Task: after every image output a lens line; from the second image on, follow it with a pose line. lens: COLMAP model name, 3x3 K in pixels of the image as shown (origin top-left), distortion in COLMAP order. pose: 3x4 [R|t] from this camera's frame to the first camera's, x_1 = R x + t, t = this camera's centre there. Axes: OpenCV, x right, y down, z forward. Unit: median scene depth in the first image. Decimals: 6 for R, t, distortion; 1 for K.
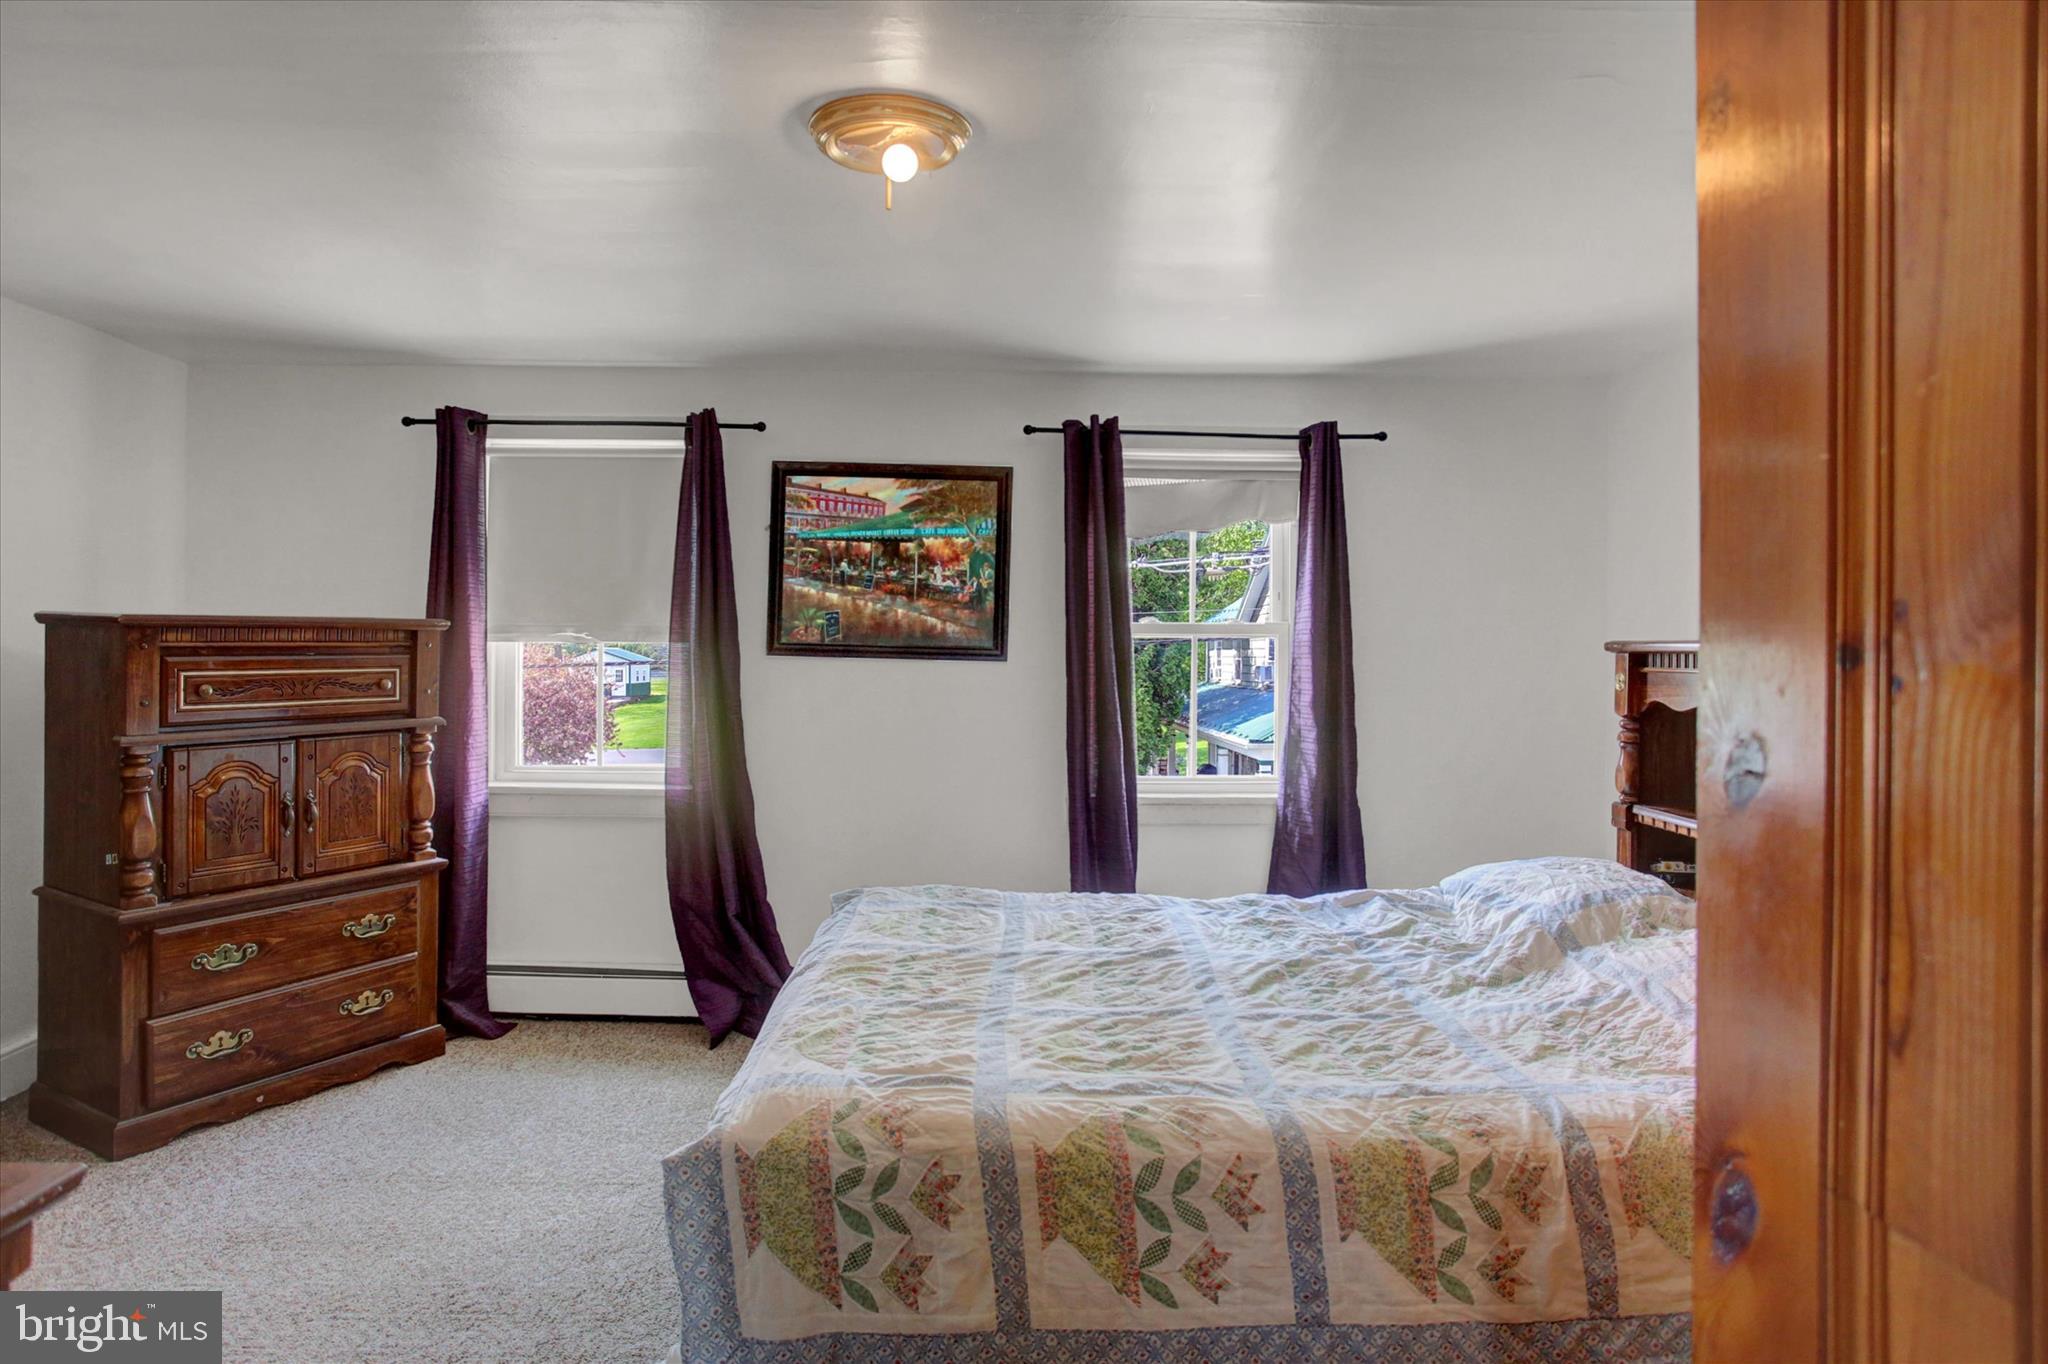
lens RADIAL K [[1084.0, 0, 994.5], [0, 1084.0, 668.1], [0, 0, 1]] dist [-0.080114, 0.035403]
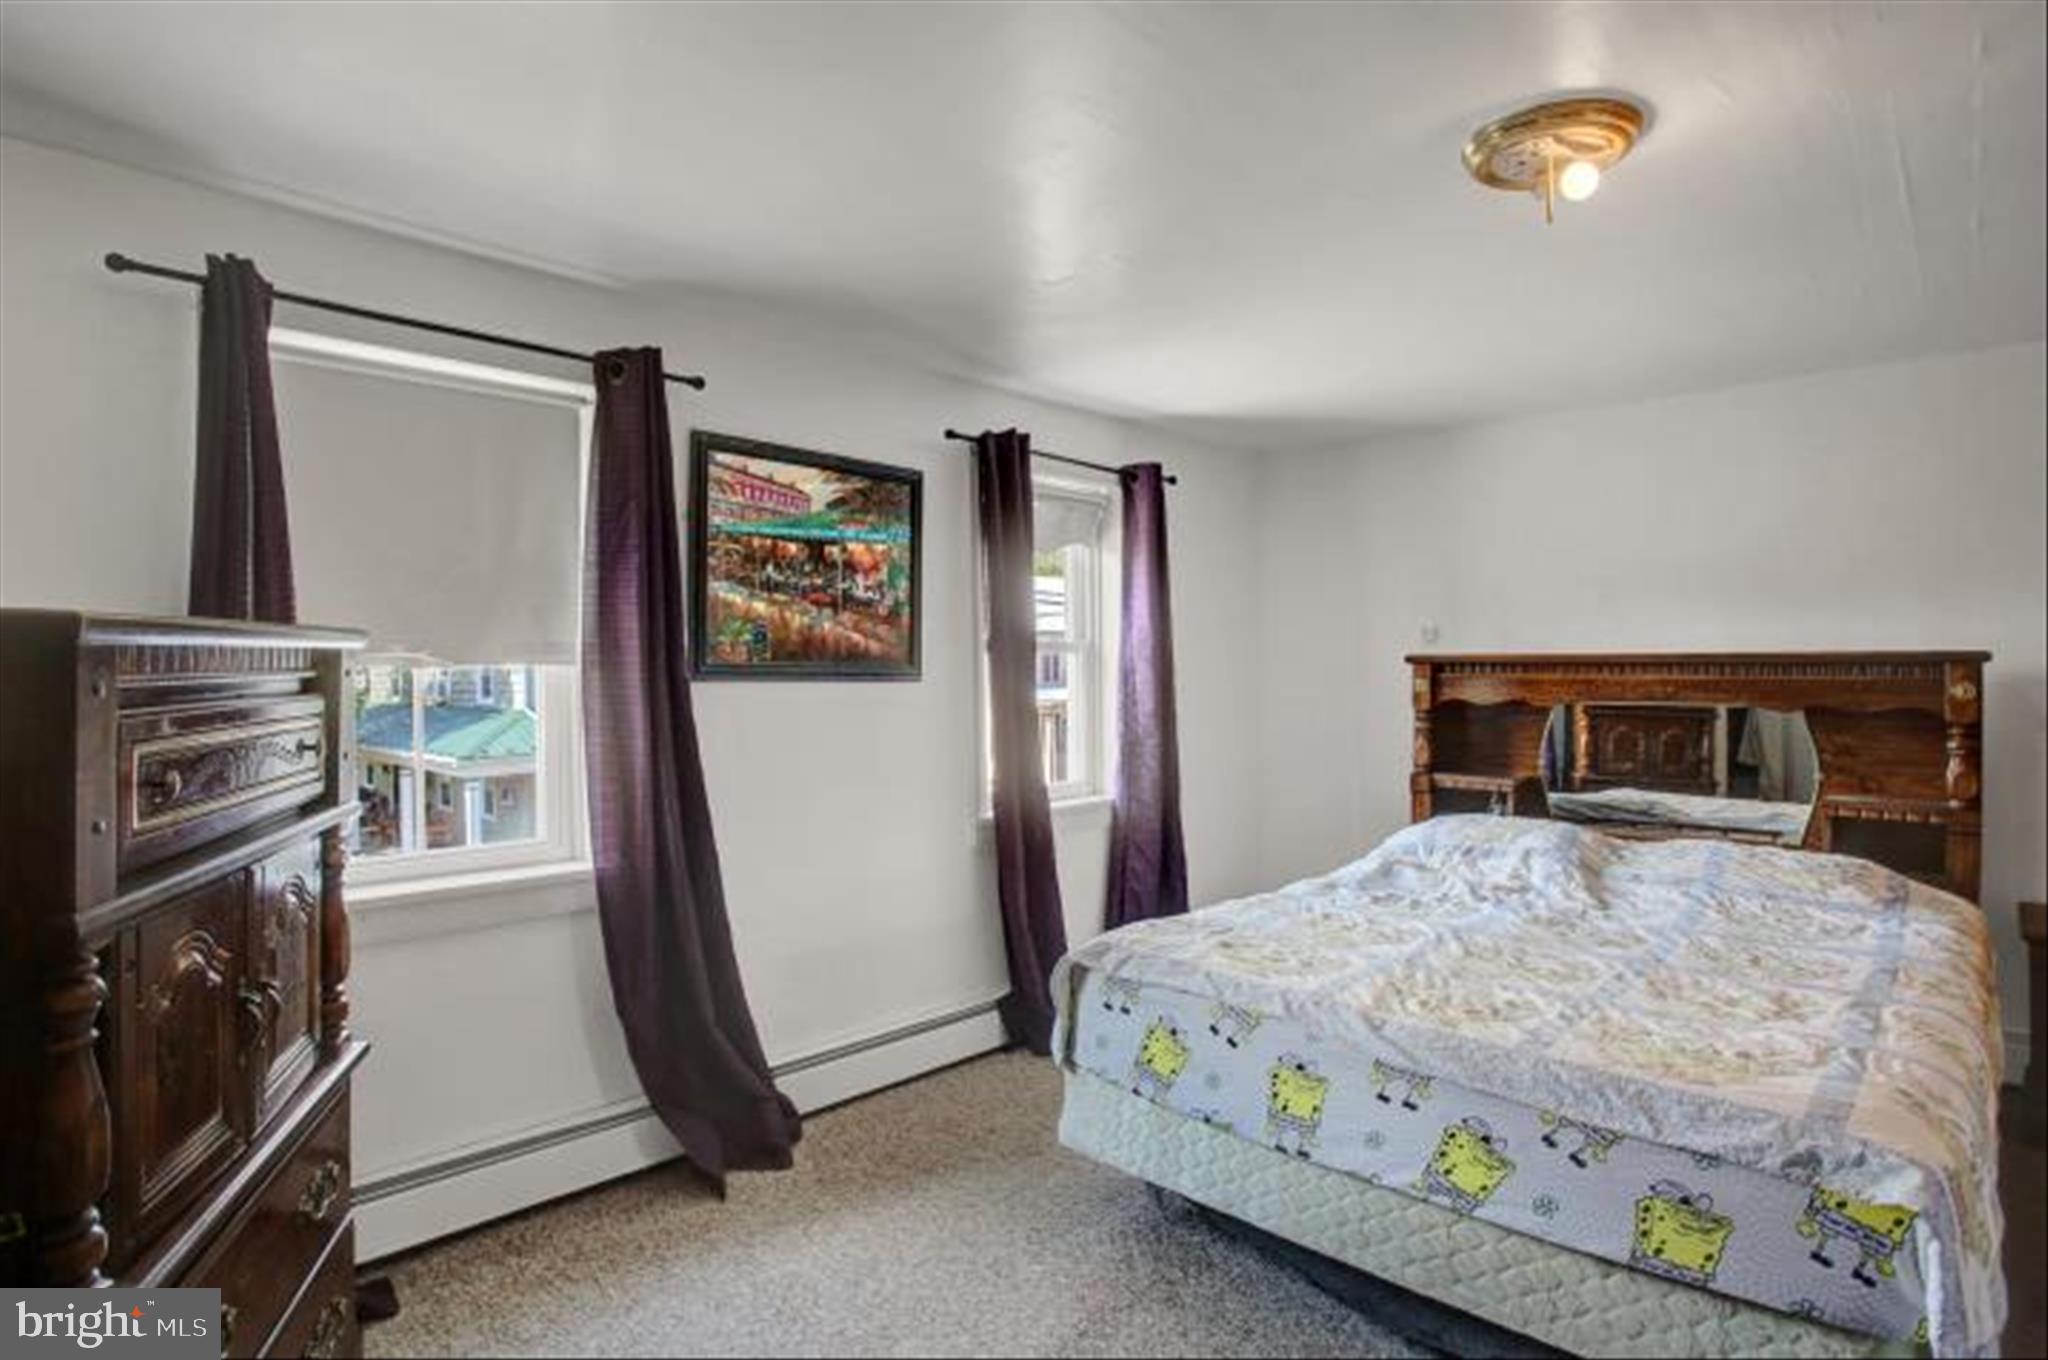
lens RADIAL K [[1084.0, 0, 994.5], [0, 1084.0, 666.1], [0, 0, 1]] dist [-0.080114, 0.035403]
pose [[0.711136, -0.013748, 0.702920, -0.594824], [0.018125, 0.999835, 0.001219, -0.018998], [-0.702821, 0.011874, 0.711268, 0.298695]]
